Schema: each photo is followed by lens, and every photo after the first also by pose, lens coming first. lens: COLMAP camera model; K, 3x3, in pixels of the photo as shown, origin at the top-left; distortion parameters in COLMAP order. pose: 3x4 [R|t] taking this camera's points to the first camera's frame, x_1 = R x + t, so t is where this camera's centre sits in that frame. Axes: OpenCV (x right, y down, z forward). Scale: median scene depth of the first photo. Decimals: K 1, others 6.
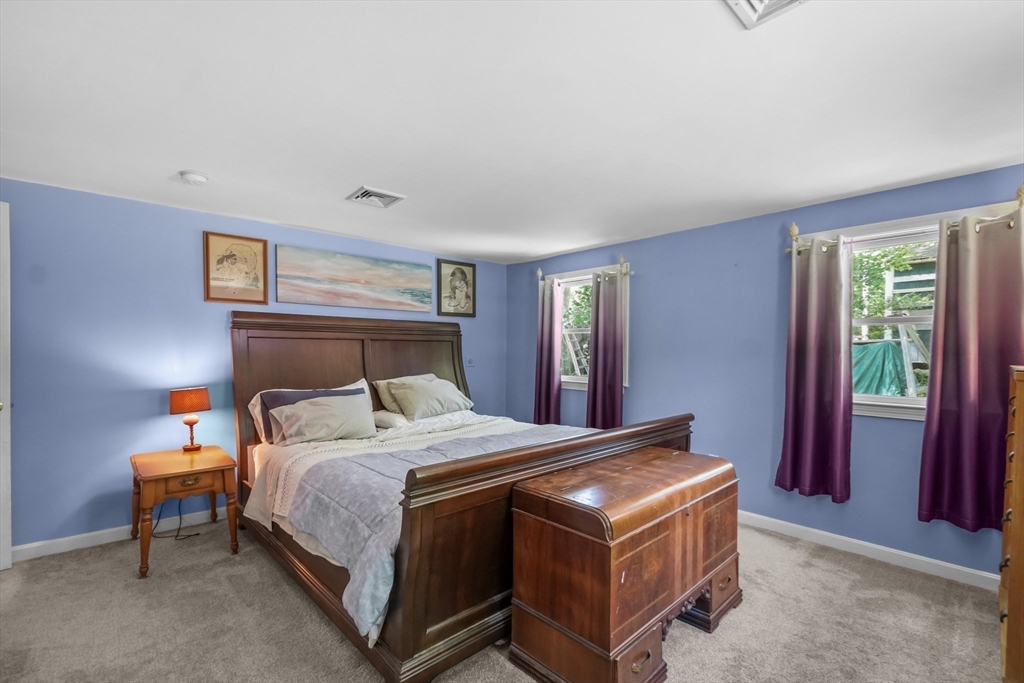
lens RADIAL K [[451.4, 0, 510.9], [0, 451.4, 351.7], [0, 0, 1]] dist [-0.002242, -0.003061]
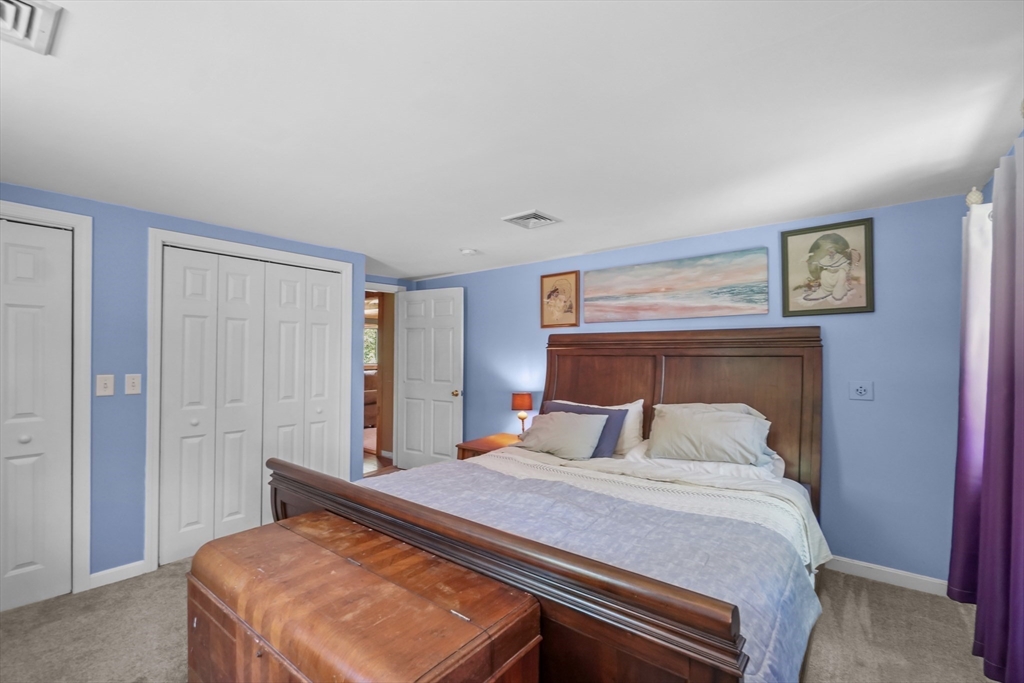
lens RADIAL K [[451.4, 0, 512.0], [0, 451.4, 344.0], [0, 0, 1]] dist [-0.002242, -0.003061]
pose [[0.143174, -0.025951, -0.989357, 0.481579], [-0.004424, 0.999629, -0.026861, -0.023572], [0.989688, 0.008223, 0.143006, 0.565630]]
